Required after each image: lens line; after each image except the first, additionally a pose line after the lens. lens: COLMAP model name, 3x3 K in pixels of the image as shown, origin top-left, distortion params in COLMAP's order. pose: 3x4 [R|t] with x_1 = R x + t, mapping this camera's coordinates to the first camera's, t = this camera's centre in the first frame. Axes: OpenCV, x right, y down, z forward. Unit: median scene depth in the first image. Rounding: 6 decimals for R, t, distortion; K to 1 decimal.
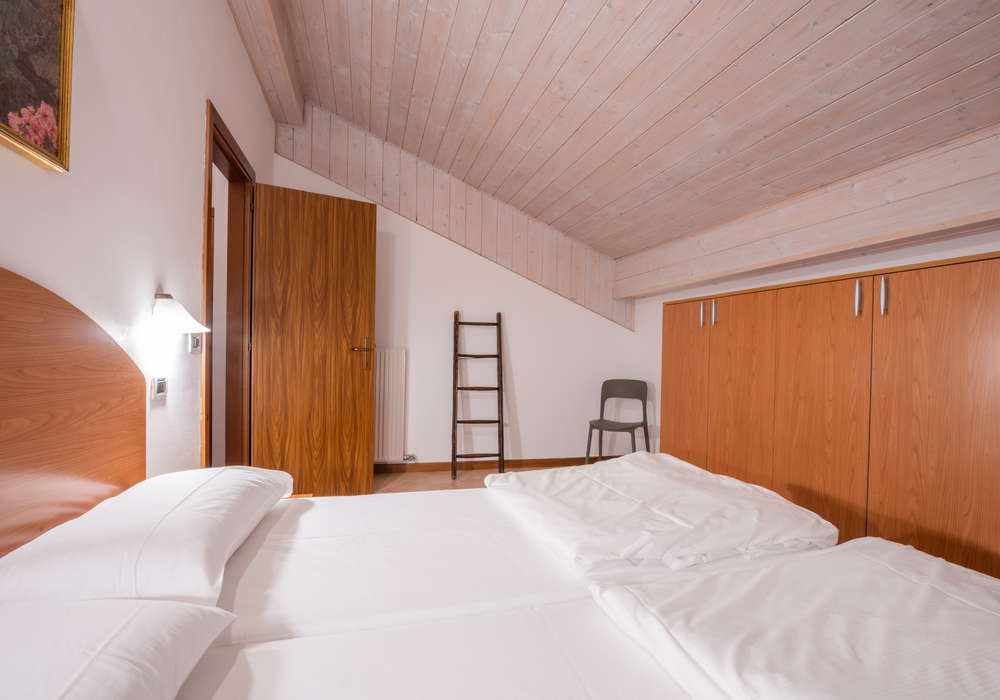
lens RADIAL K [[488.5, 0, 500.5], [0, 488.5, 353.3], [0, 0, 1]] dist [-0.035420, 0.006755]
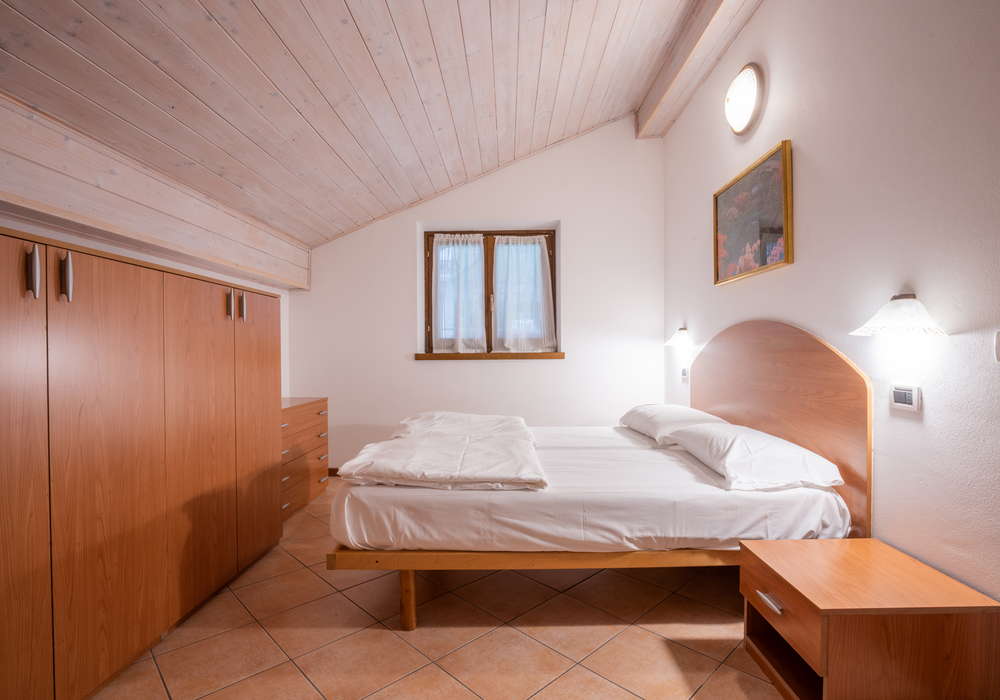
lens RADIAL K [[488.5, 0, 499.7], [0, 488.5, 349.8], [0, 0, 1]] dist [-0.035420, 0.006755]
pose [[-0.960338, -0.009165, 0.278690, -0.196035], [-0.008057, 0.999954, 0.005121, -0.015580], [-0.278724, 0.002673, -0.960368, 1.812287]]
